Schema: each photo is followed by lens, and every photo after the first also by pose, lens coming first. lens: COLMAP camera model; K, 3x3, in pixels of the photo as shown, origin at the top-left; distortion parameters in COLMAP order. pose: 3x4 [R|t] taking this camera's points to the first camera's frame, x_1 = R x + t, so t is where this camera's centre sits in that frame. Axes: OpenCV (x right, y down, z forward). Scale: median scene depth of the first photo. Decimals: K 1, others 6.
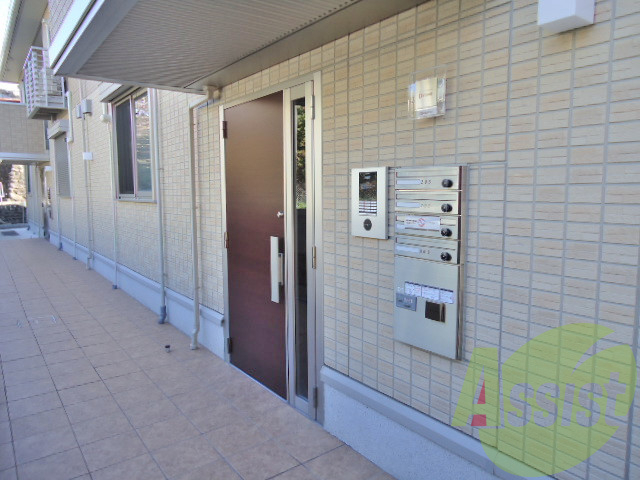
lens RADIAL K [[464.6, 0, 320.5], [0, 464.6, 240.3], [0, 0, 1]] dist [0.000386, 0.003299]
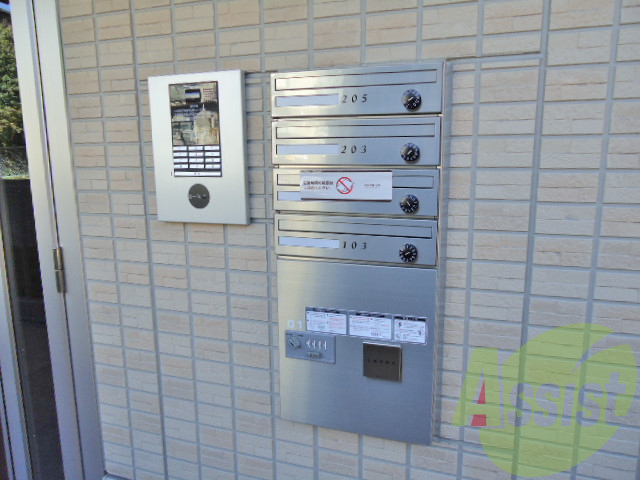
lens RADIAL K [[464.6, 0, 318.6], [0, 464.6, 234.9], [0, 0, 1]] dist [0.000386, 0.003299]
pose [[0.824539, -0.100031, 0.556893, -0.075774], [0.065892, 0.994527, 0.081081, -0.027664], [-0.561956, -0.030160, 0.826617, 0.596955]]
